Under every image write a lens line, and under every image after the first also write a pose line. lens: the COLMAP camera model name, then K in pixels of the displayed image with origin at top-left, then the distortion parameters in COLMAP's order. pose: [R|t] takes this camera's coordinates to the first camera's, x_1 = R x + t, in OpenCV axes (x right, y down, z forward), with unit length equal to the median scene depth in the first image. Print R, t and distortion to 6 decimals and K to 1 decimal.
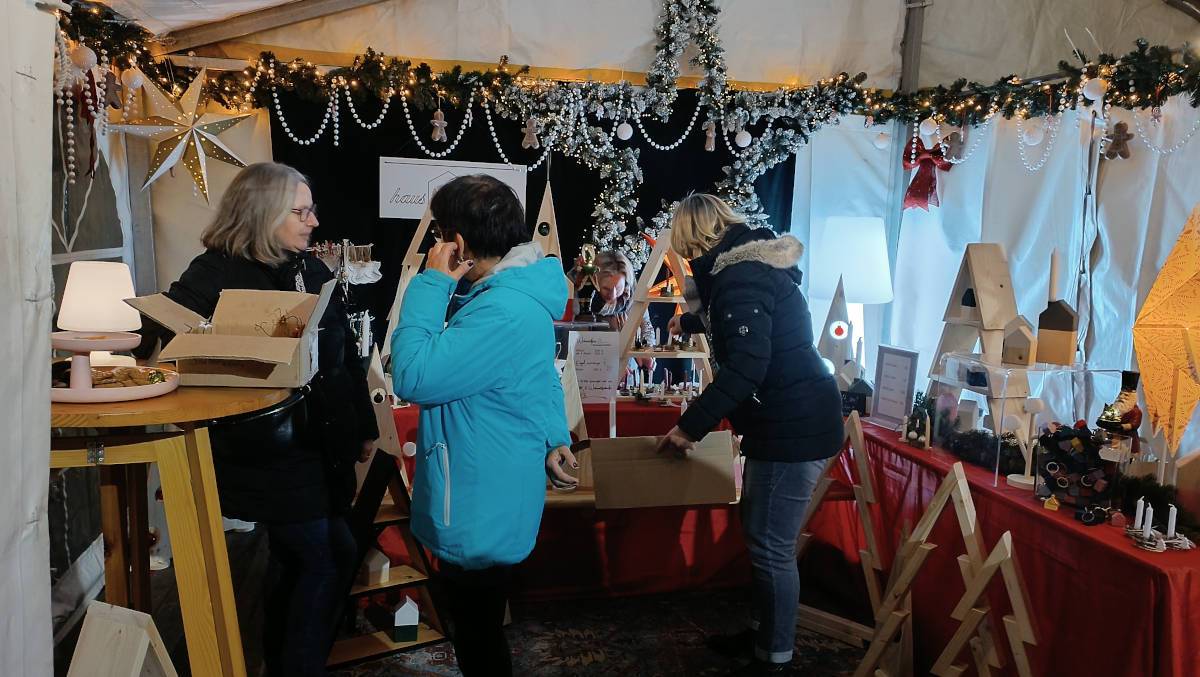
lens RADIAL K [[883.0, 0, 593.8], [0, 883.0, 338.0], [0, 0, 1]] dist [0.040814, -0.021507]
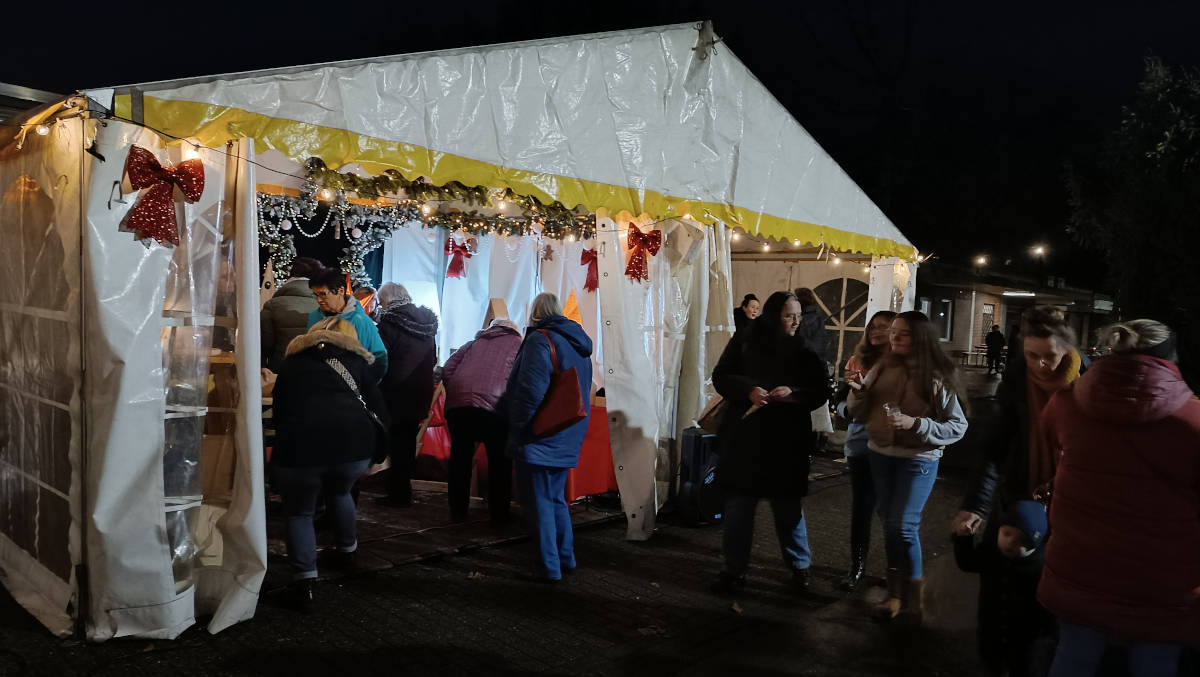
lens RADIAL K [[883.0, 0, 599.0], [0, 883.0, 341.8], [0, 0, 1]] dist [0.040814, -0.021507]
pose [[0.837034, -0.009708, 0.547065, -0.370552], [0.038763, 0.998382, -0.041592, 0.069001], [-0.545777, 0.056020, 0.836056, -0.647840]]
